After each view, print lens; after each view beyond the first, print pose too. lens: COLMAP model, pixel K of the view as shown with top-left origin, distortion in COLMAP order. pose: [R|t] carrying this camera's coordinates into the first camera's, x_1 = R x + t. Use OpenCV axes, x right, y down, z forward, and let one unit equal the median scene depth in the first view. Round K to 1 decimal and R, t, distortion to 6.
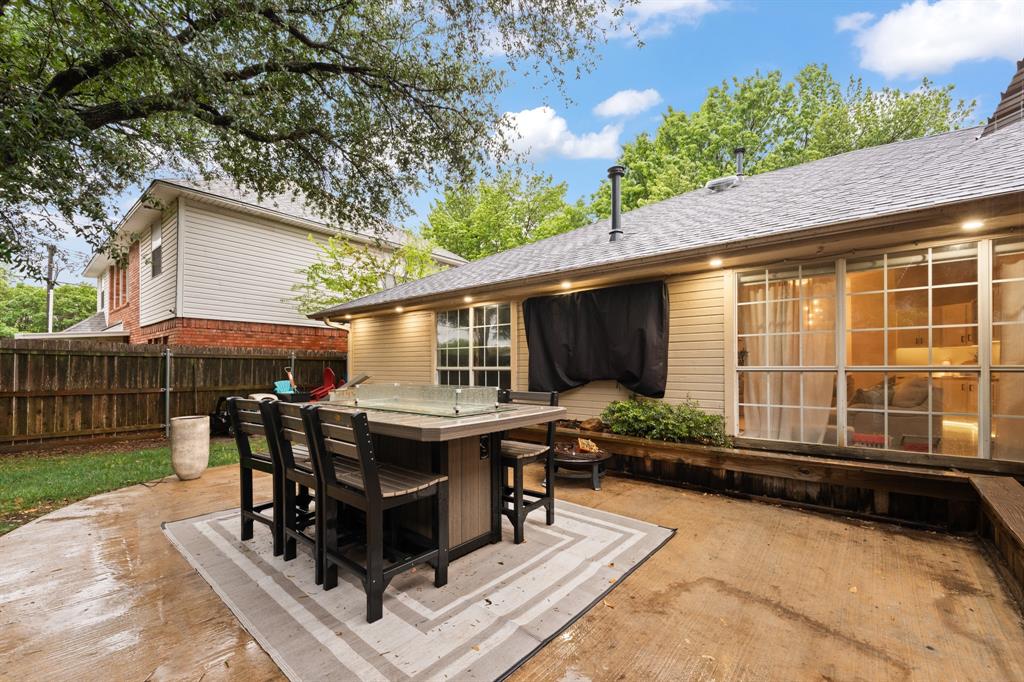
lens RADIAL K [[418.5, 0, 507.6], [0, 418.5, 367.8], [0, 0, 1]] dist [0.002113, -0.001040]
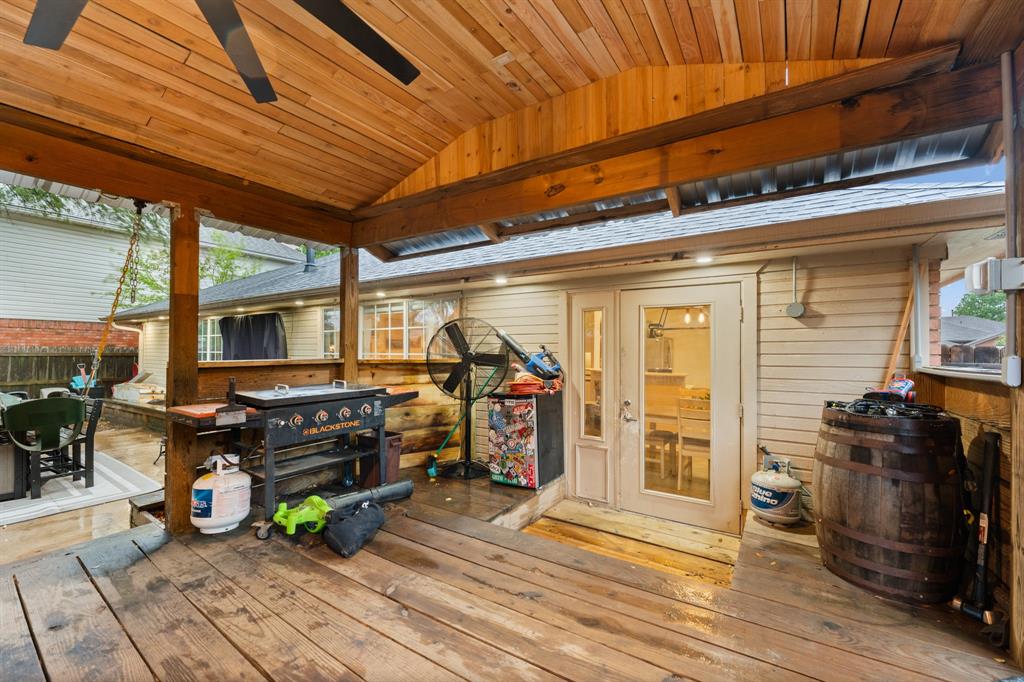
lens RADIAL K [[418.5, 0, 511.6], [0, 418.5, 344.2], [0, 0, 1]] dist [0.002113, -0.001040]
pose [[0.994426, 0.009525, 0.105005, 0.583359], [-0.007453, 0.999770, -0.020108, -0.048219], [-0.105172, 0.019214, 0.994268, -0.265361]]
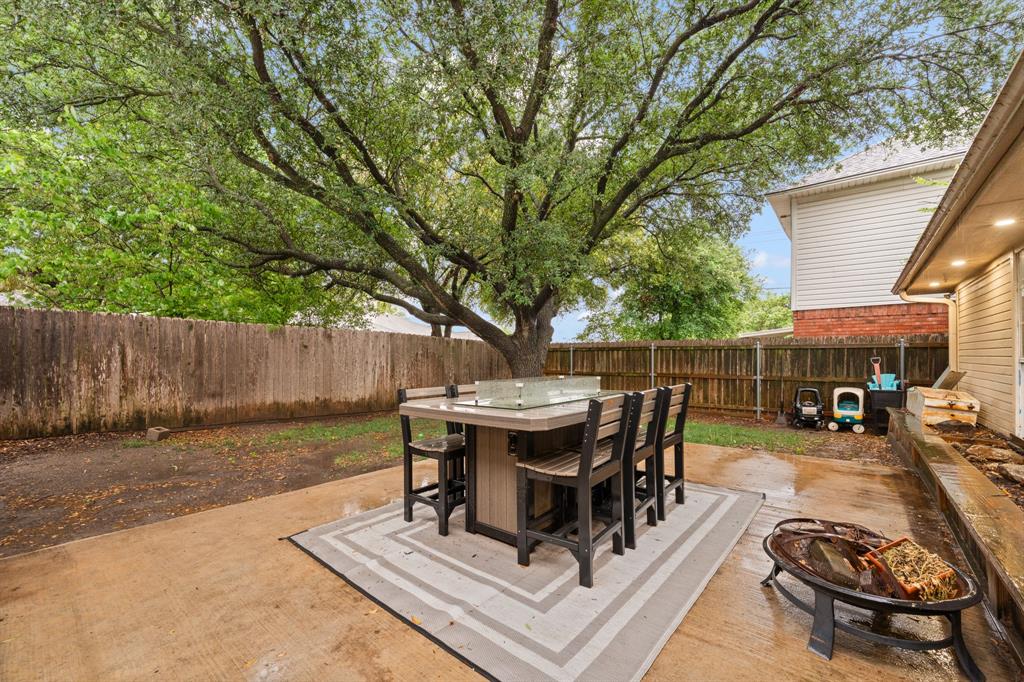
lens RADIAL K [[418.5, 0, 526.5], [0, 418.5, 358.1], [0, 0, 1]] dist [0.002113, -0.001040]
pose [[0.024265, 0.002317, -0.999703, 0.324874], [0.001429, 0.999996, 0.002352, -0.004423], [0.999705, -0.001486, 0.024261, 0.358717]]
